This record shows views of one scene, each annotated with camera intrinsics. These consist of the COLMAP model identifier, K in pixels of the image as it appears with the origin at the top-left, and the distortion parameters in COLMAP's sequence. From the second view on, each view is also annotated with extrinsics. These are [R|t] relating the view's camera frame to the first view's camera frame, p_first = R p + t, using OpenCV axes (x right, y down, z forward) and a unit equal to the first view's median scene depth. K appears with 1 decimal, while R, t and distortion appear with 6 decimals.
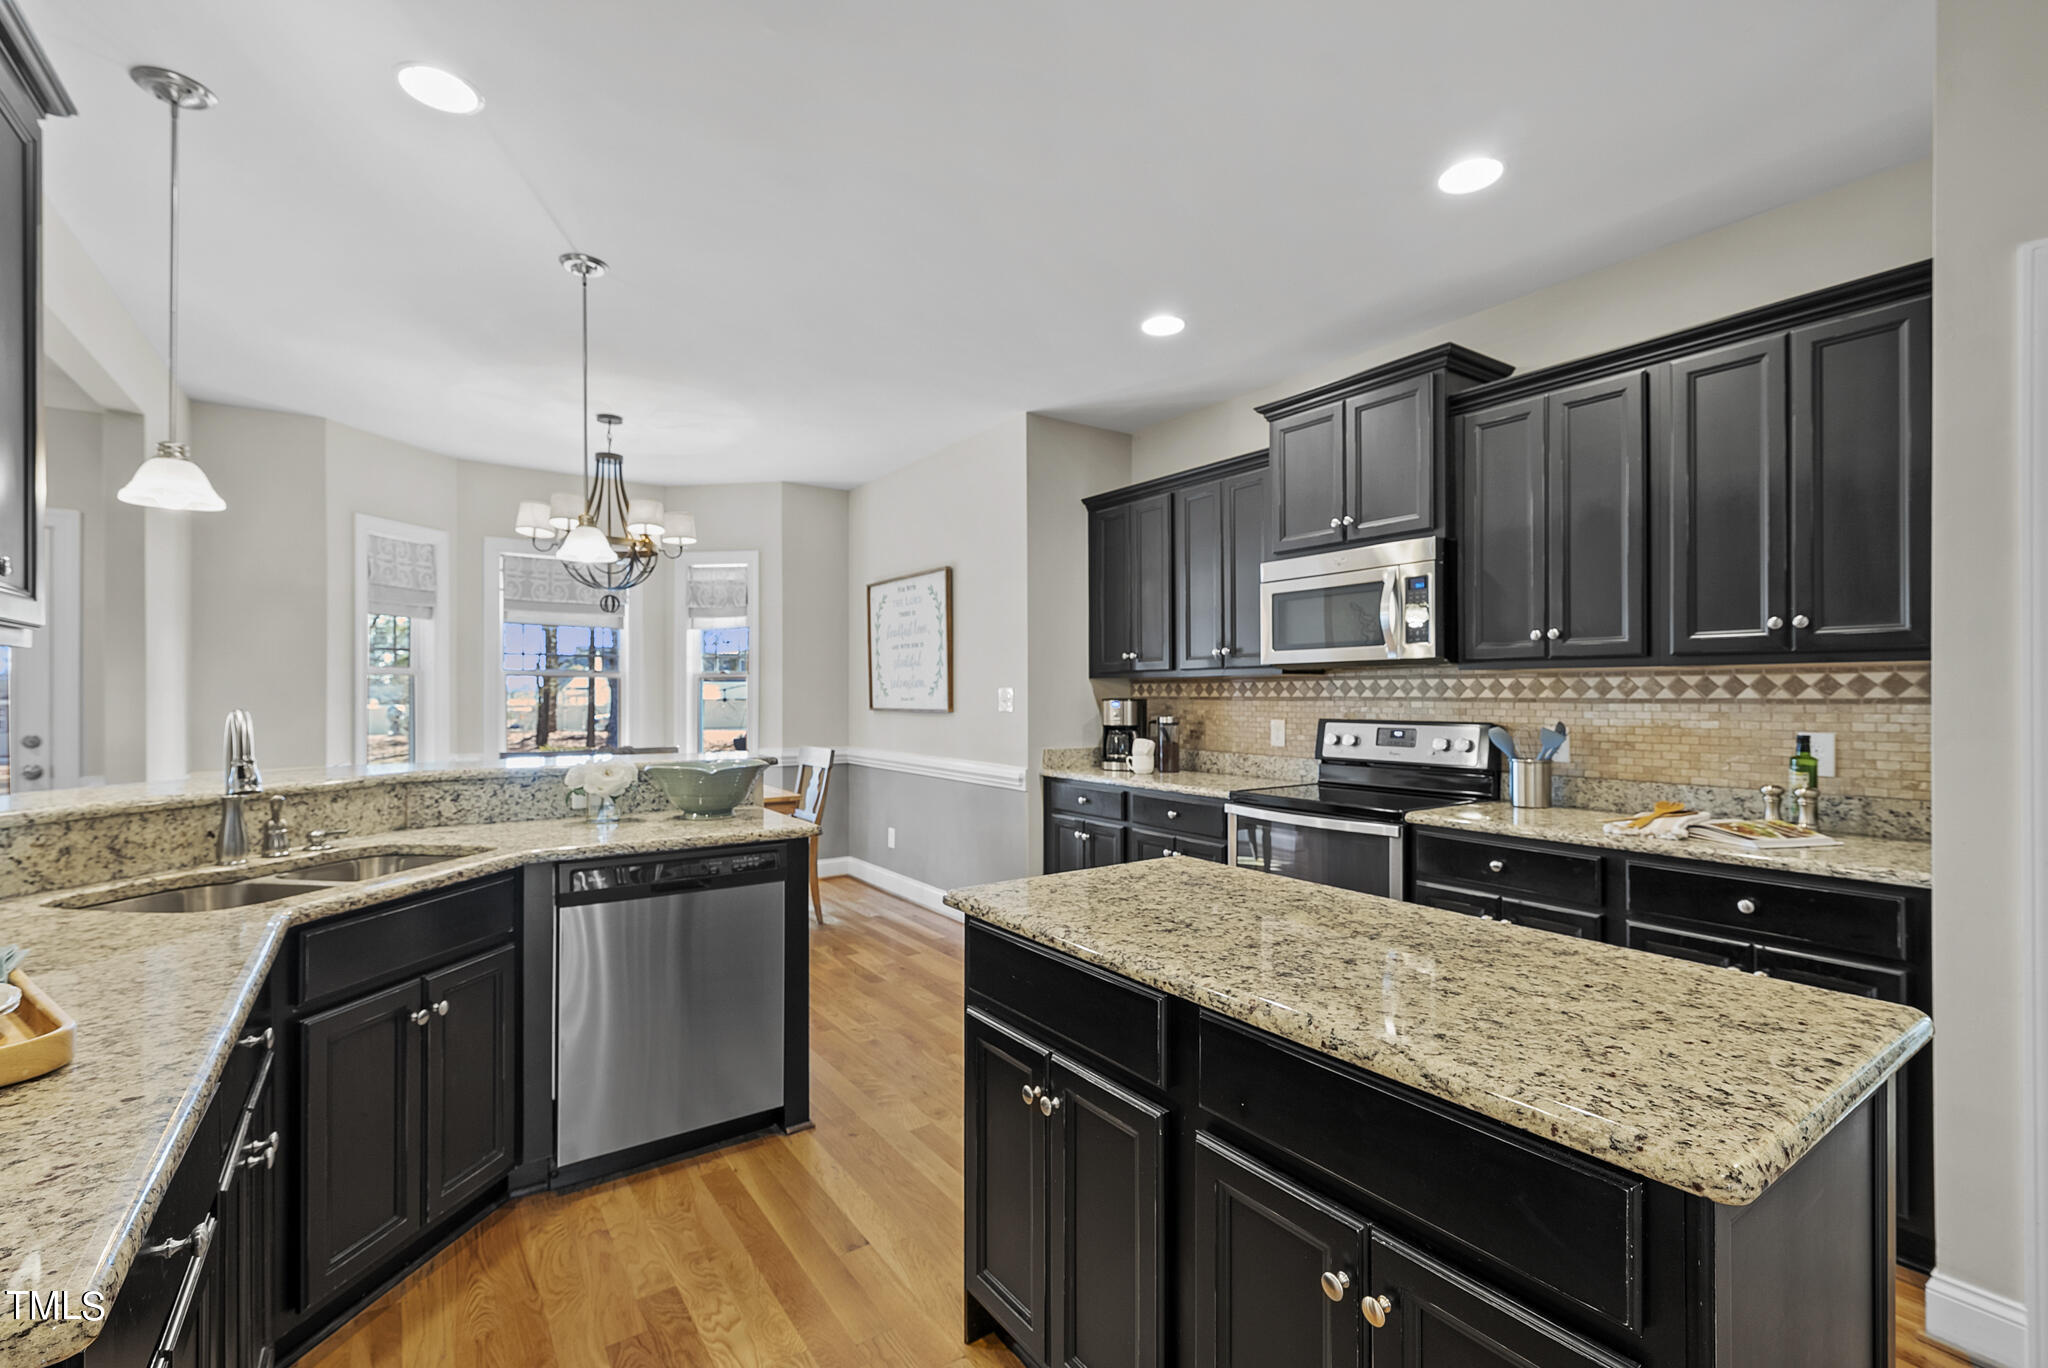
lens RADIAL K [[923.7, 0, 1033.3], [0, 923.7, 686.2], [0, 0, 1]] dist [0.001299, 0.000227]
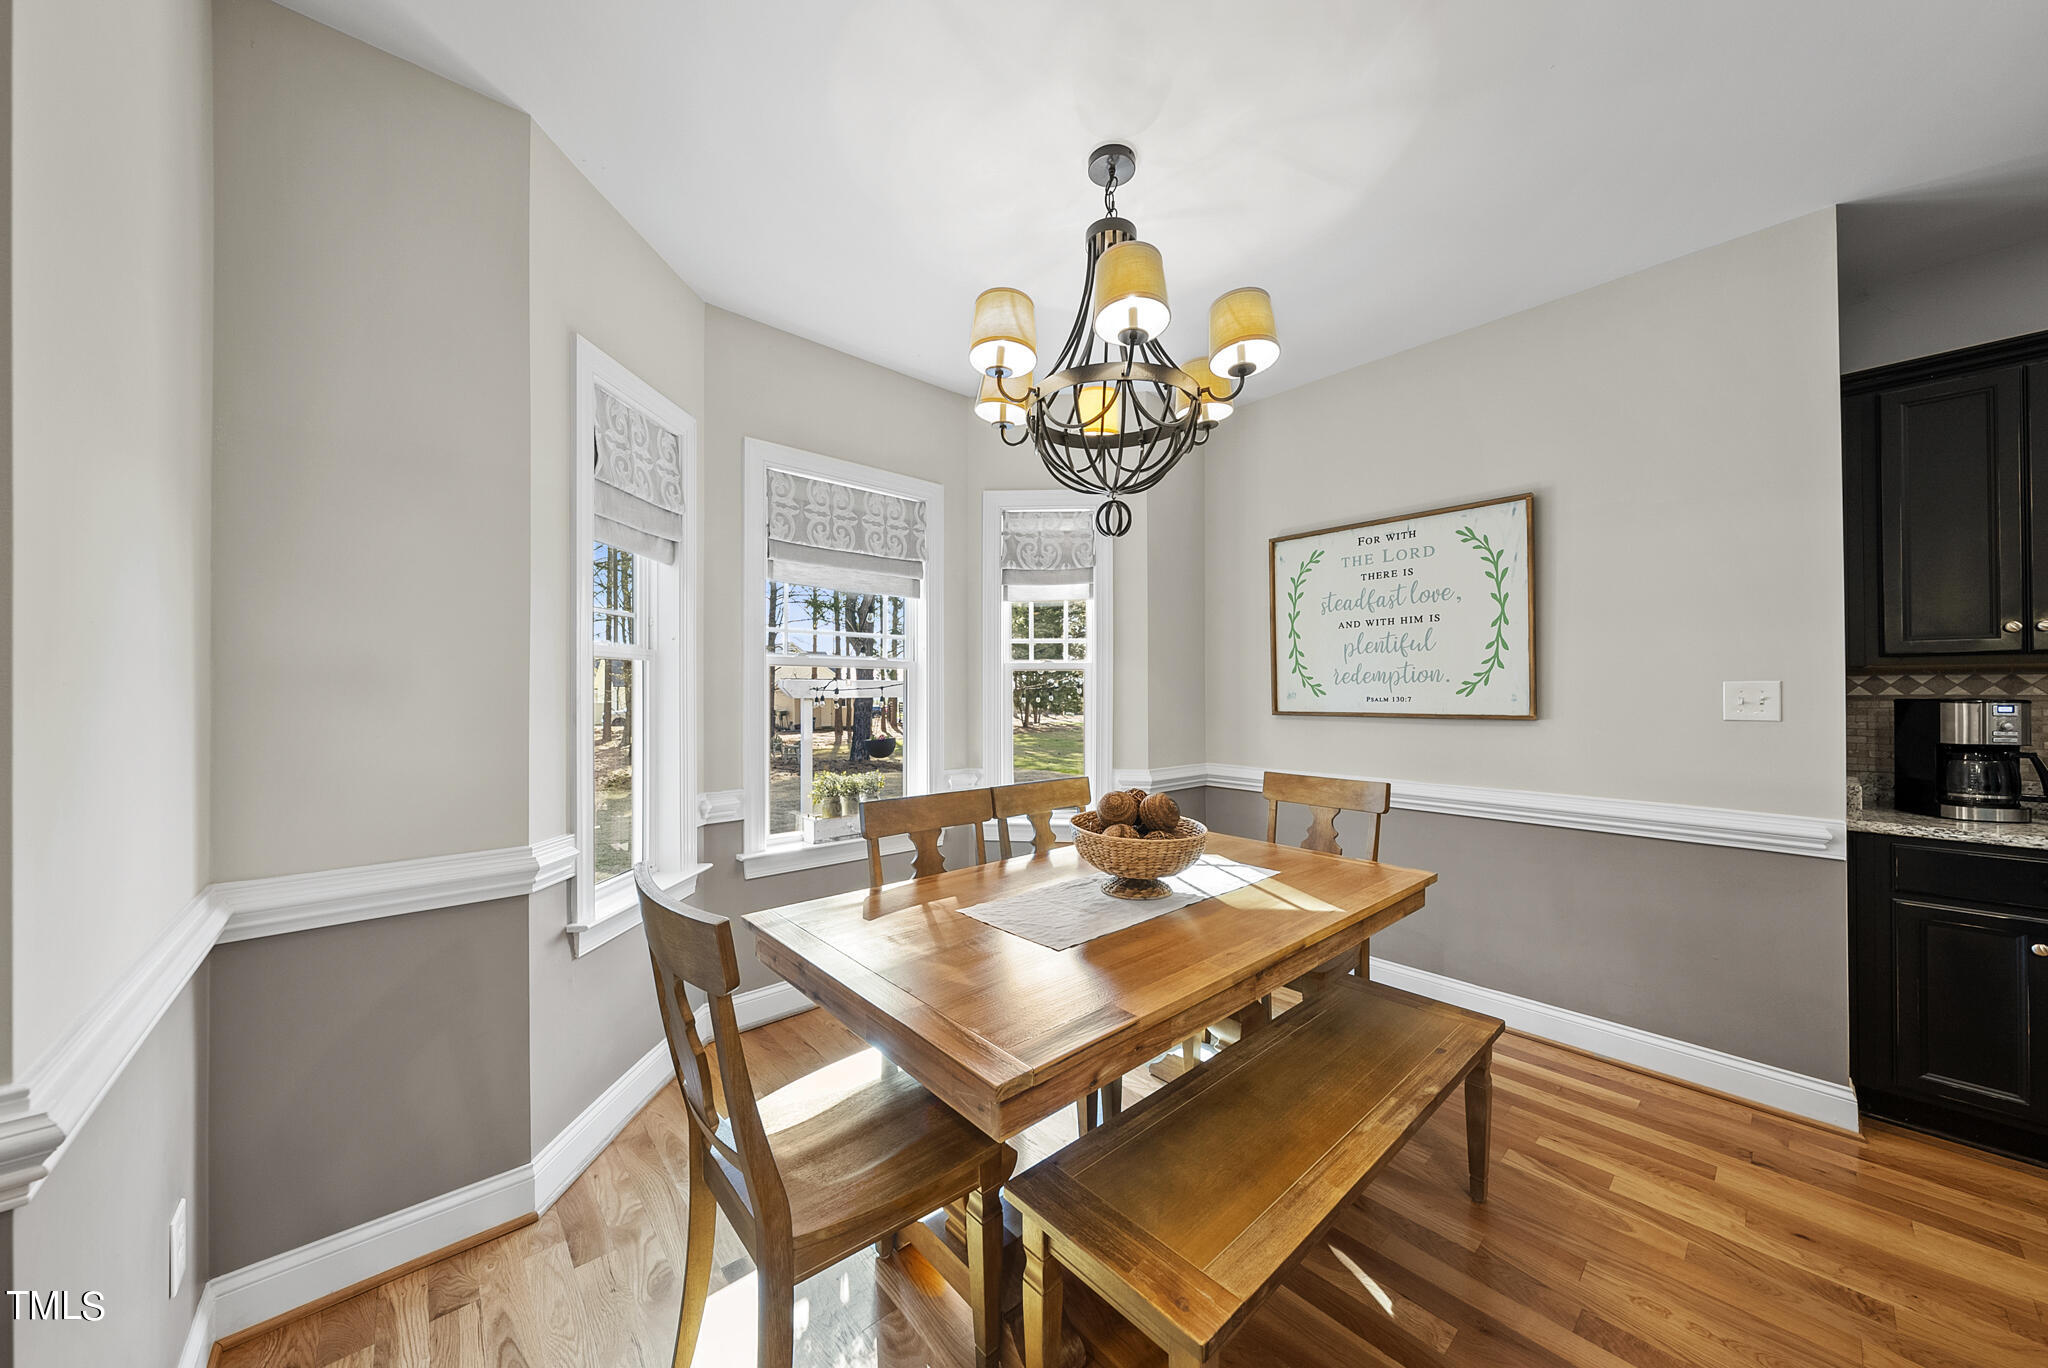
lens RADIAL K [[702.2, 0, 1015.8], [0, 702.2, 687.0], [0, 0, 1]] dist [0.000397, -0.000032]
pose [[0.993469, 0.000272, 0.114106, -0.495952], [-0.000279, 1.000000, 0.000045, 0.005284], [-0.114106, -0.000077, 0.993469, 0.545319]]
